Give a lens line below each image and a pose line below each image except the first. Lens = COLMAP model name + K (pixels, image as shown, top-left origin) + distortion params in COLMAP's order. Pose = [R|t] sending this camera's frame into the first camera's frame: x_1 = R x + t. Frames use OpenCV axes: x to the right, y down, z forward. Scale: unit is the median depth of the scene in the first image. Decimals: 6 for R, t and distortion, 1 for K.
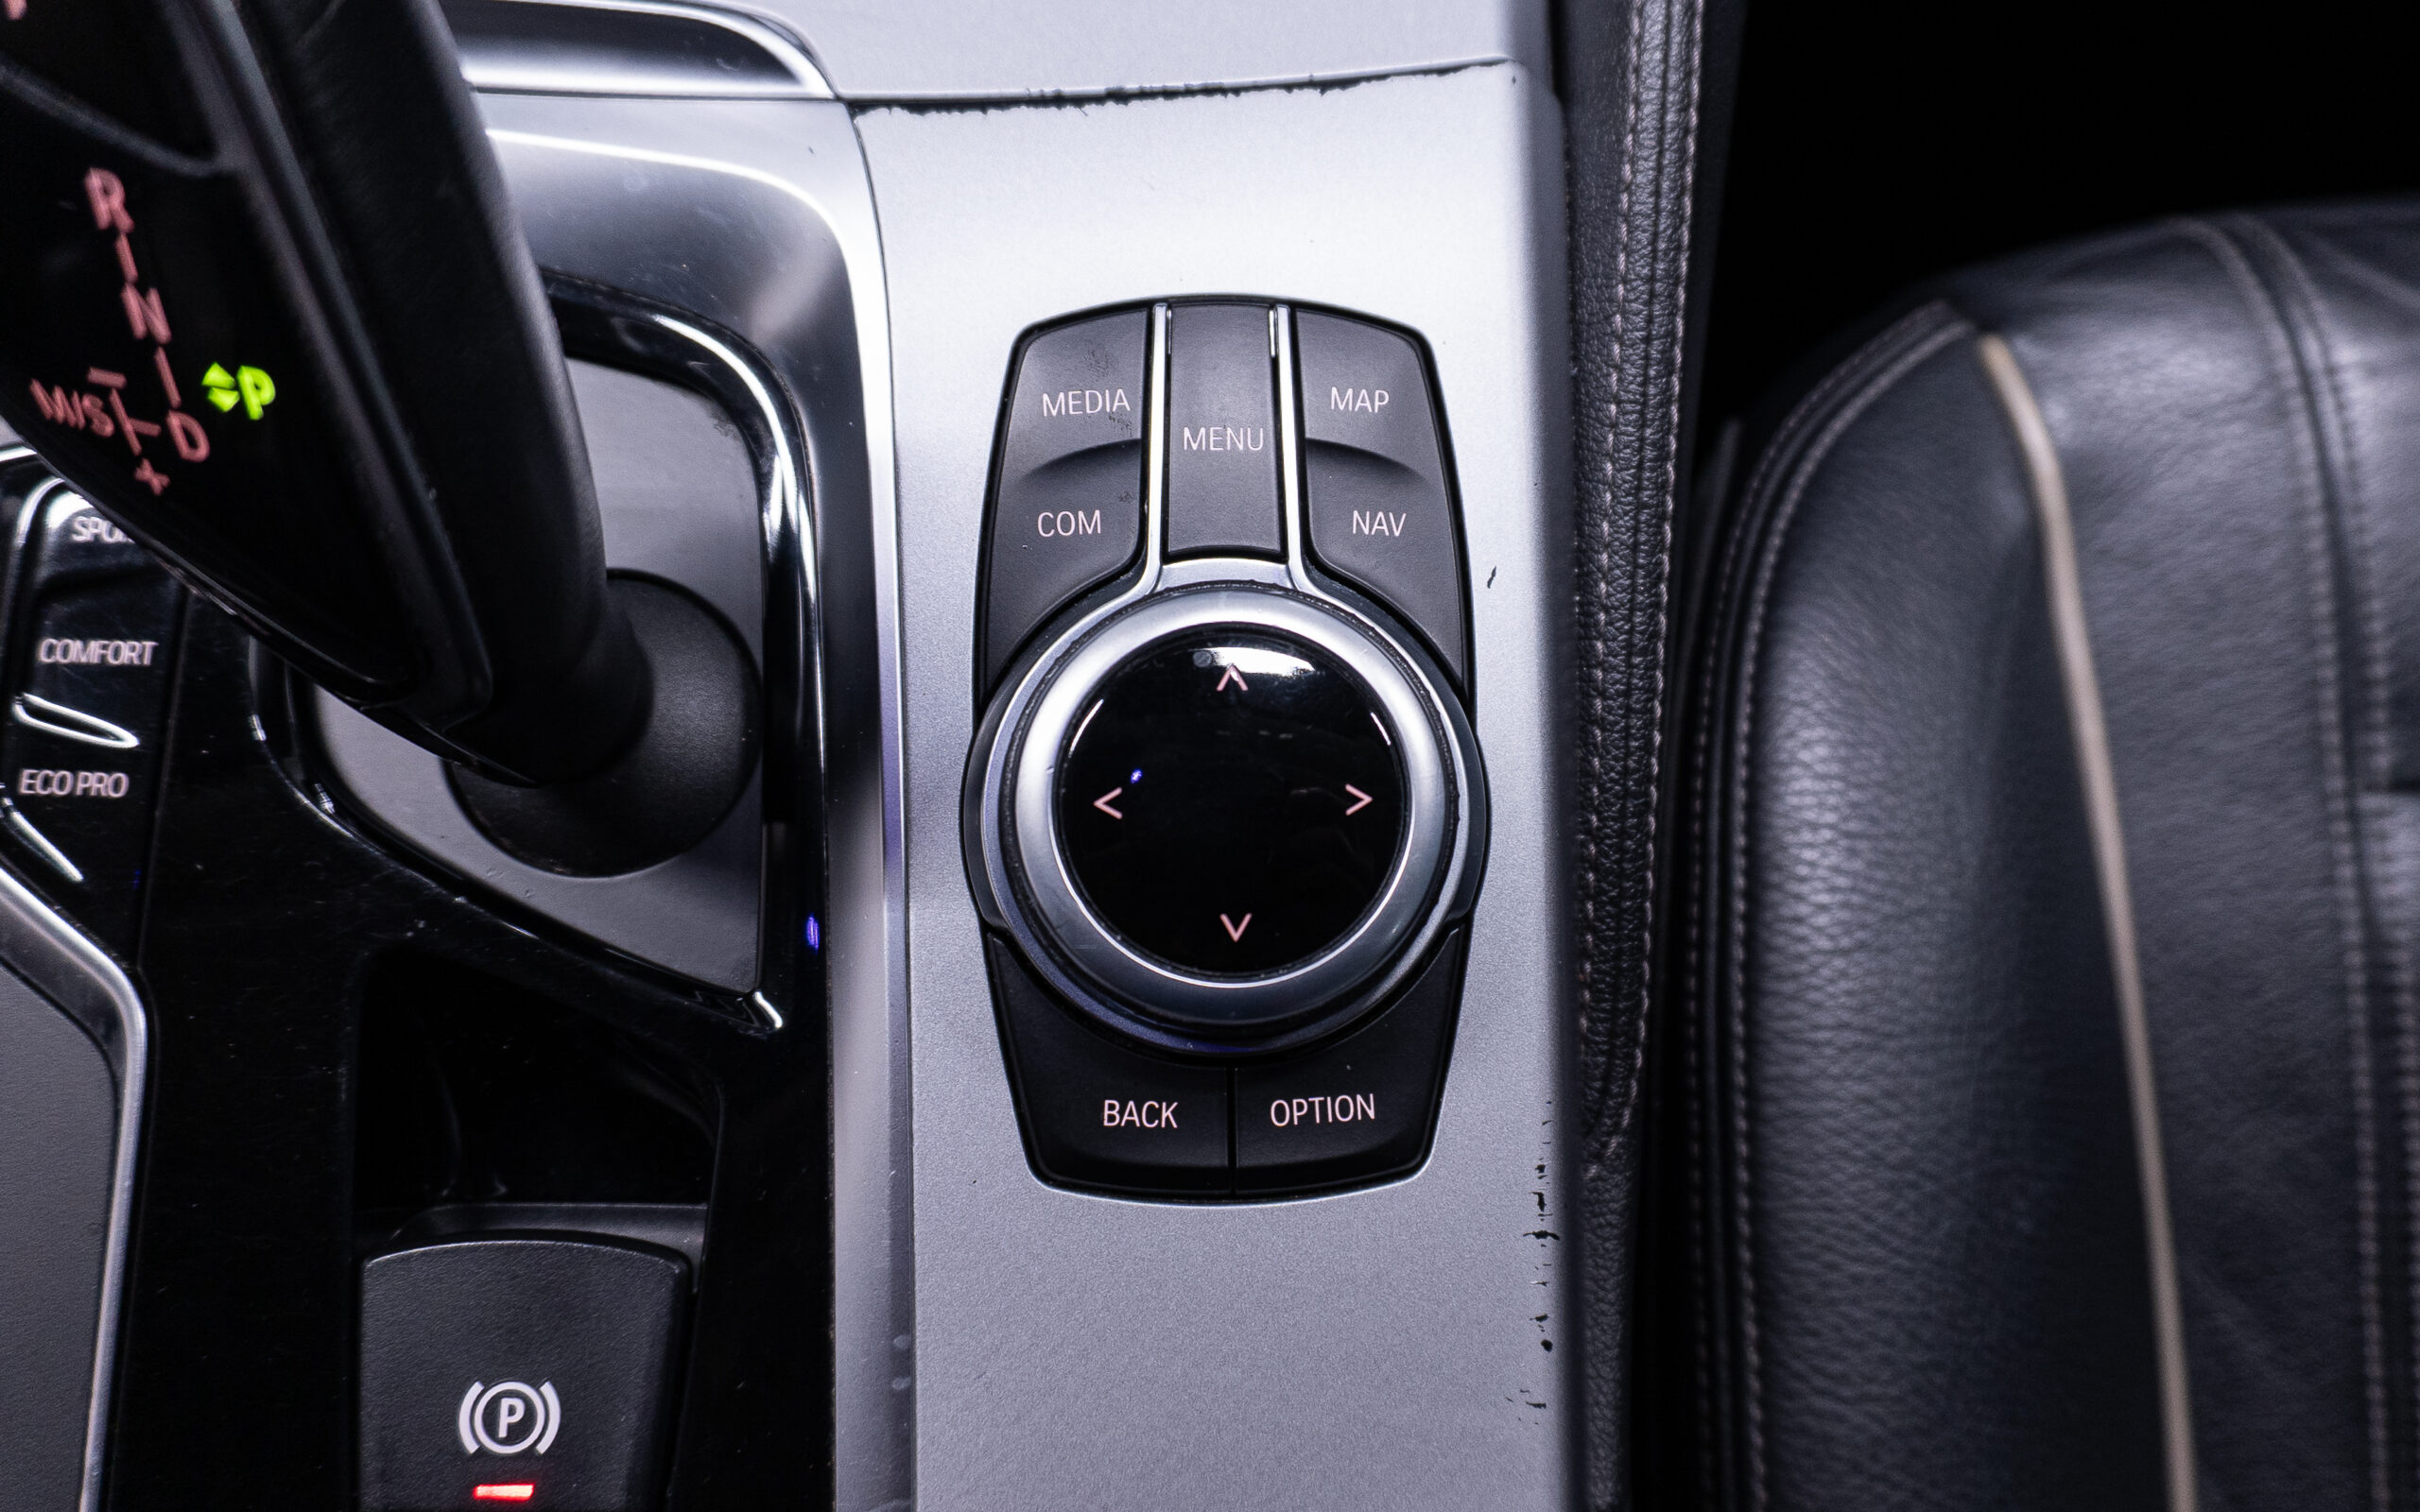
lens RADIAL K [[1764.8, 0, 1278.8], [0, 1764.8, 742.1], [0, 0, 1]] dist [0.034832, -0.003360]
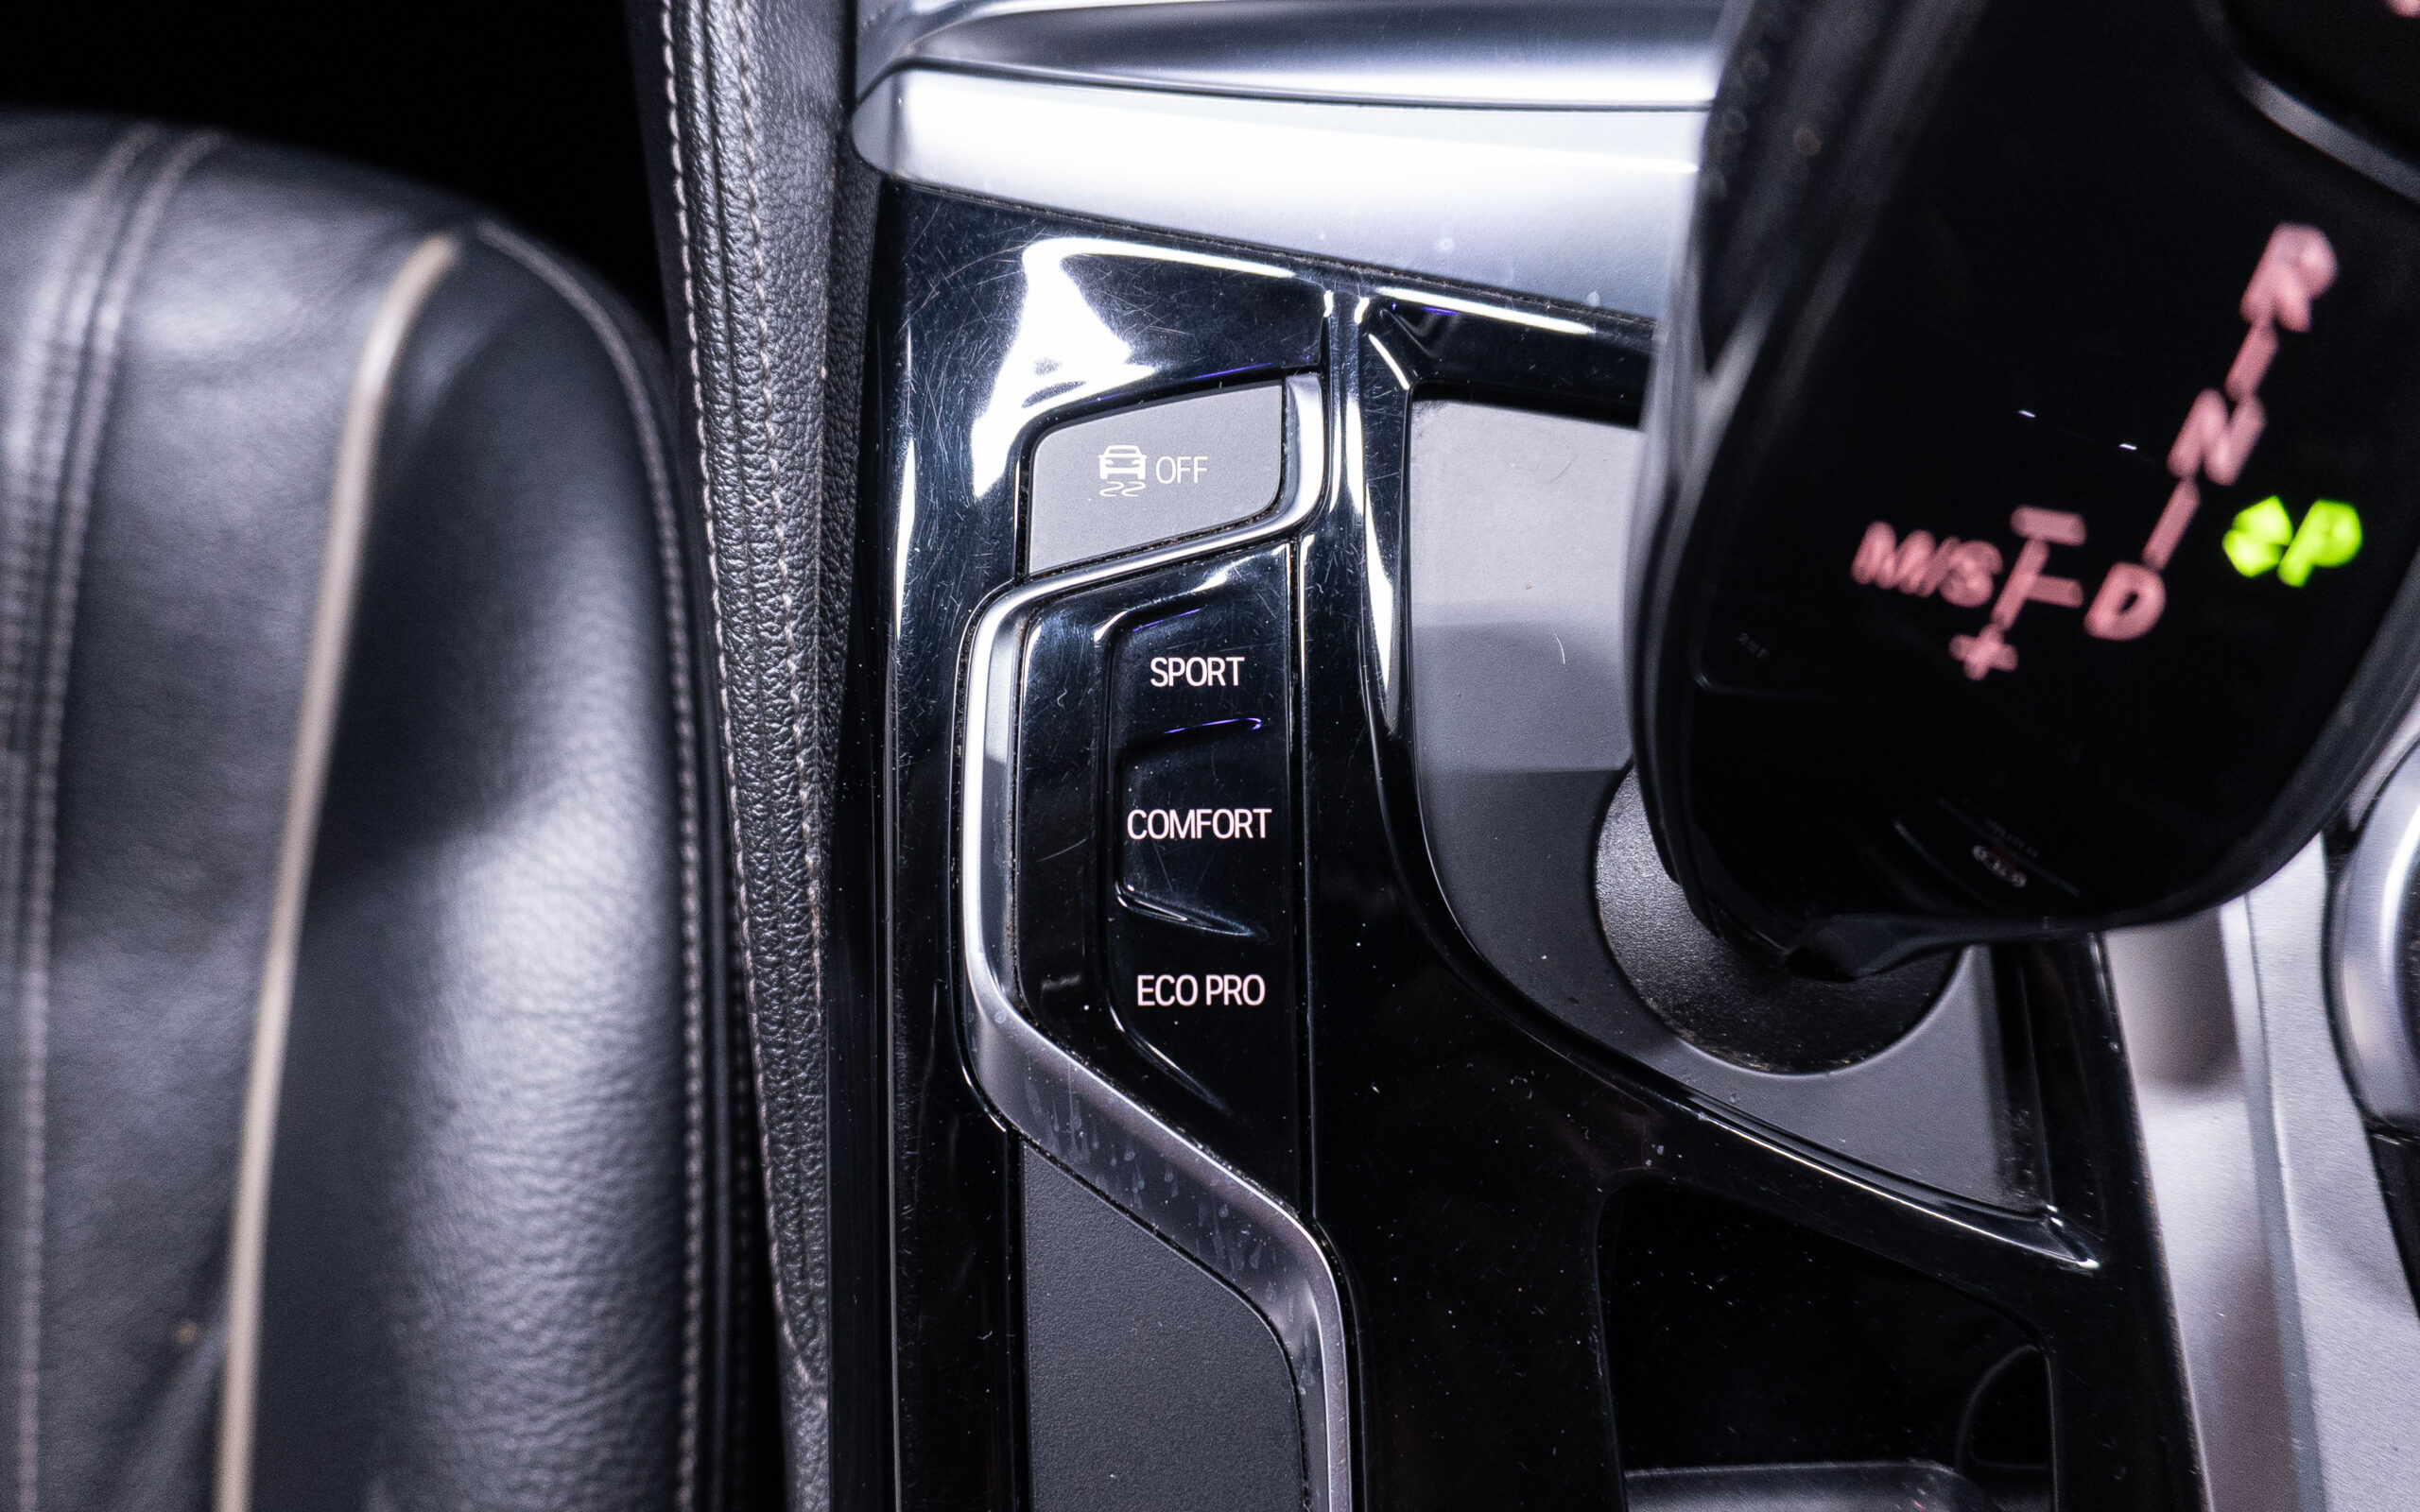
lens RADIAL K [[1707.1, 0, 1210.0], [0, 1707.1, 756.0], [0, 0, 1]] dist [0.034182, -0.001510]
pose [[0.998090, -0.040948, 0.046265, -0.656668], [0.040230, 0.999057, 0.016340, -0.088960], [-0.046890, -0.014448, 0.998796, 0.217891]]
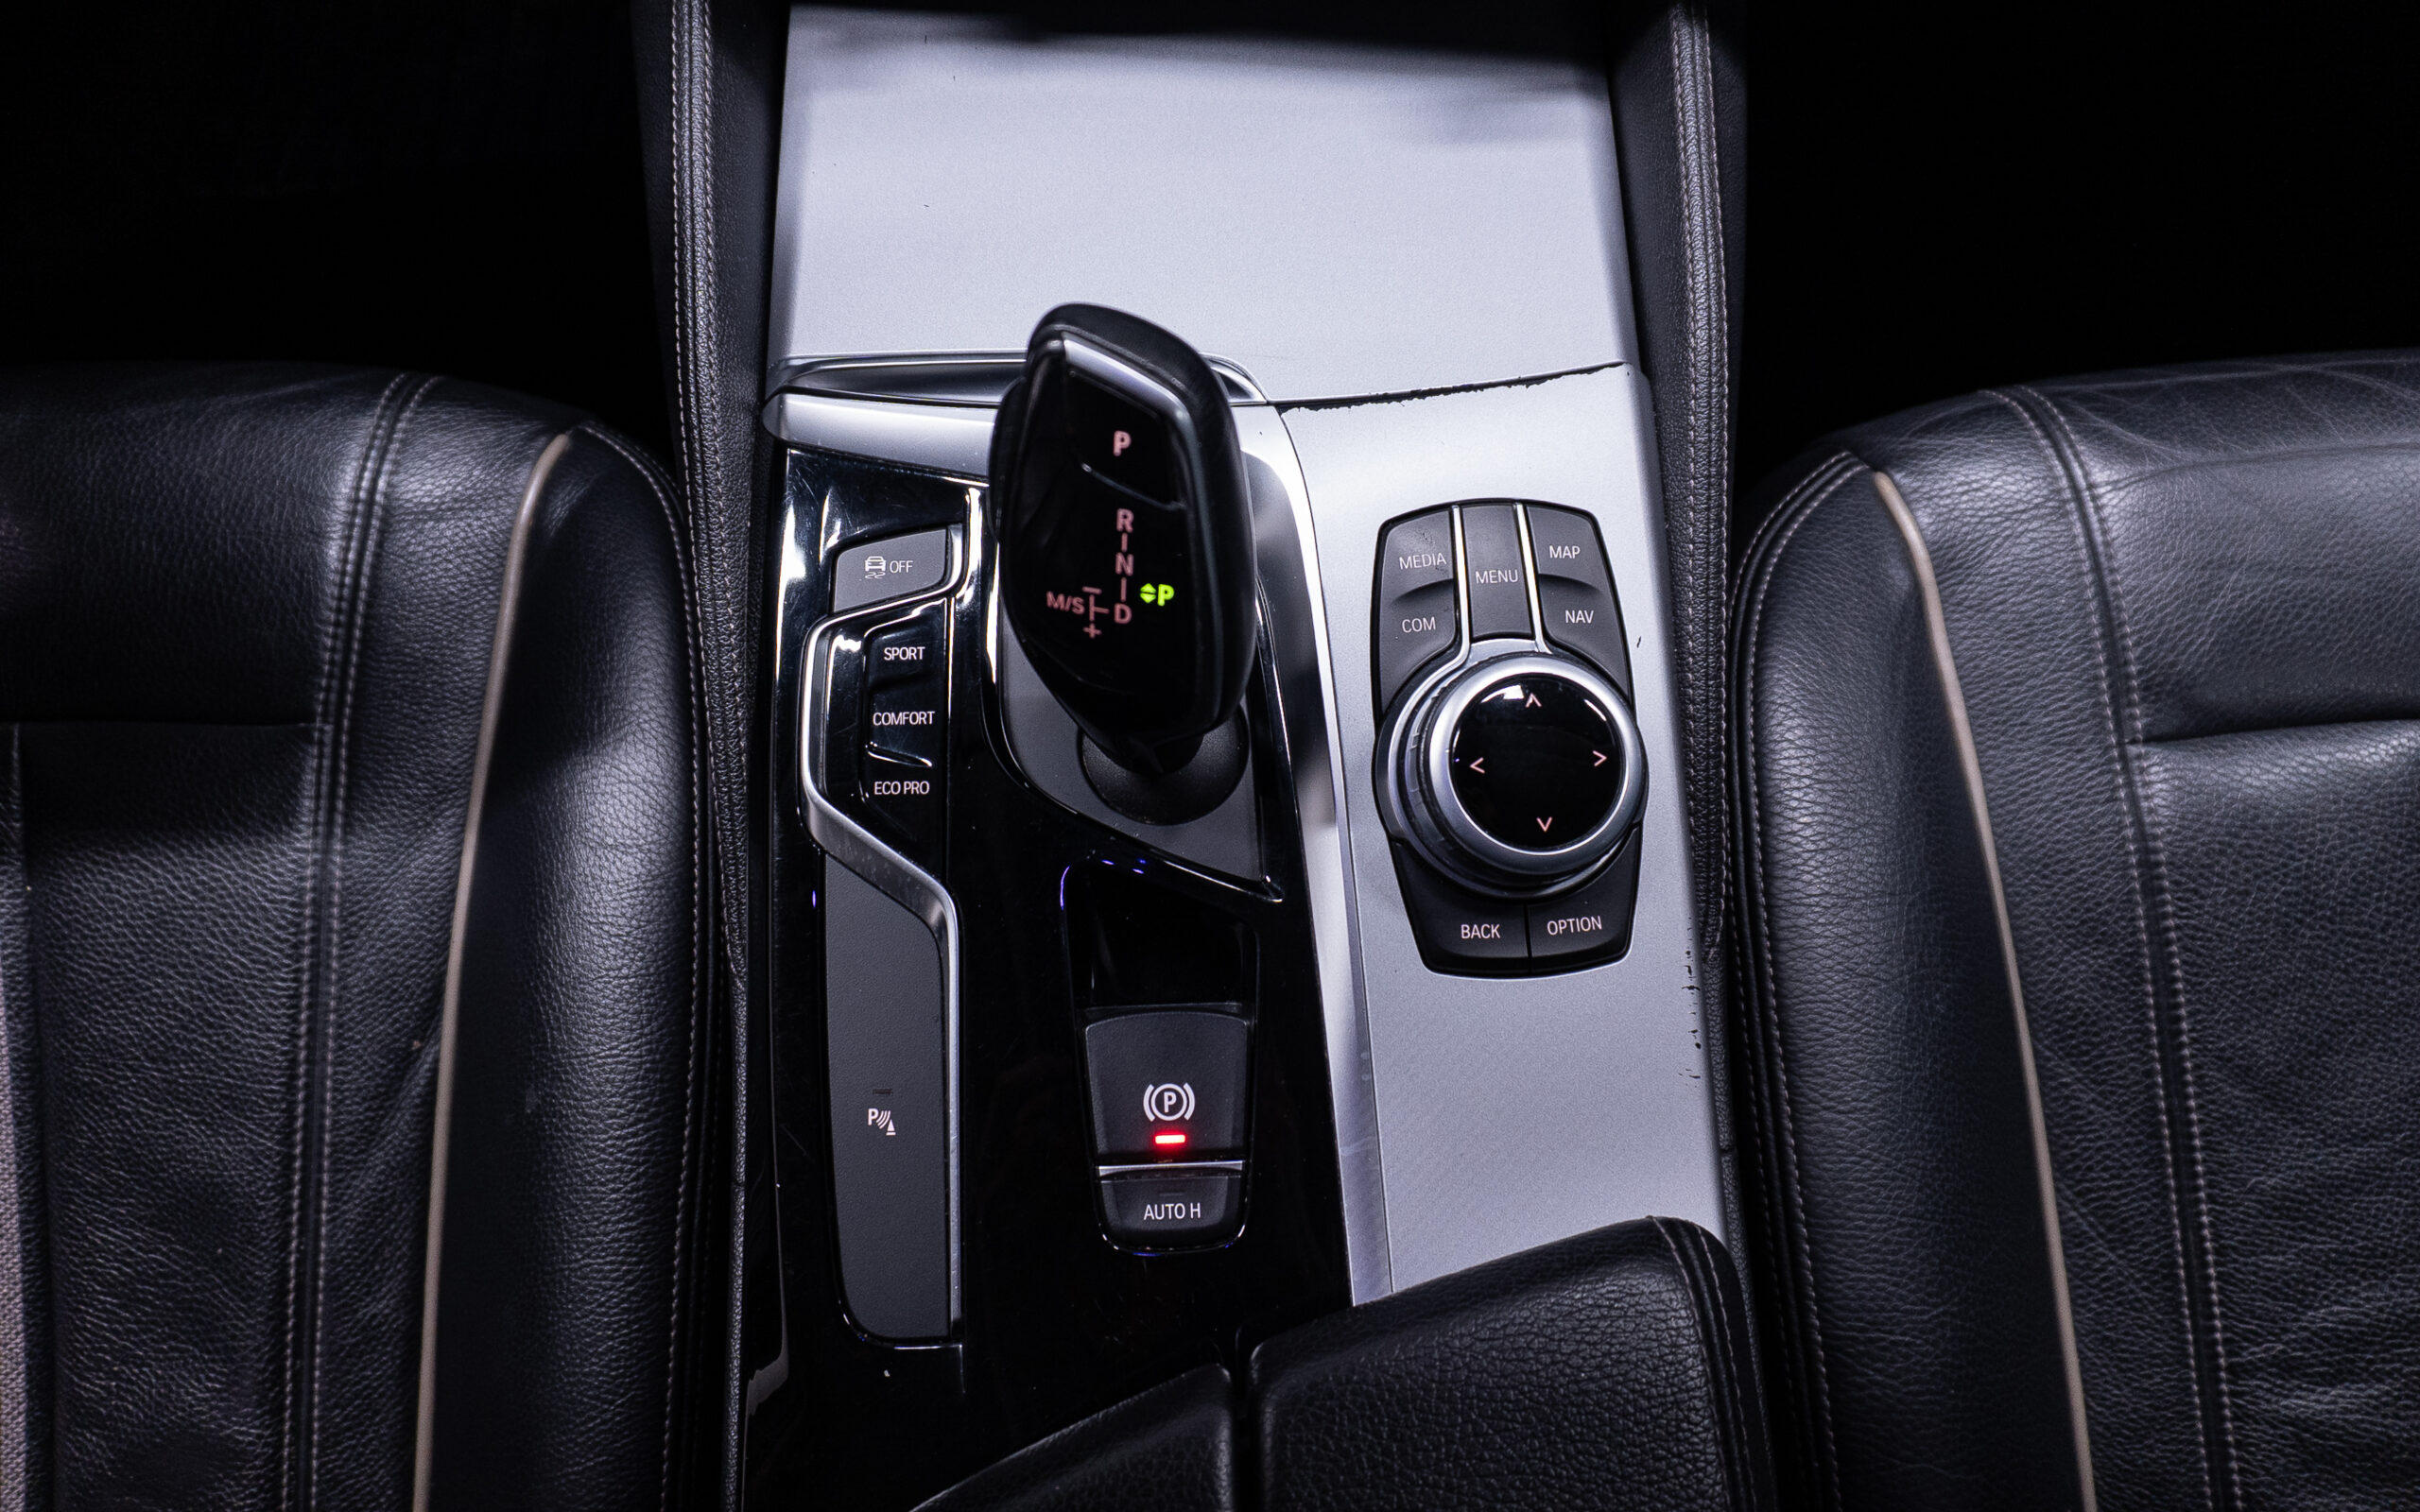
lens RADIAL K [[1683.1, 0, 1205.4], [0, 1683.1, 724.4], [0, 0, 1]] dist [0.061333, 0.001389]
pose [[0.998557, -0.048983, 0.022035, -0.364091], [0.049740, 0.998142, -0.035201, 0.032750], [-0.020270, 0.036246, 0.999137, -0.742713]]
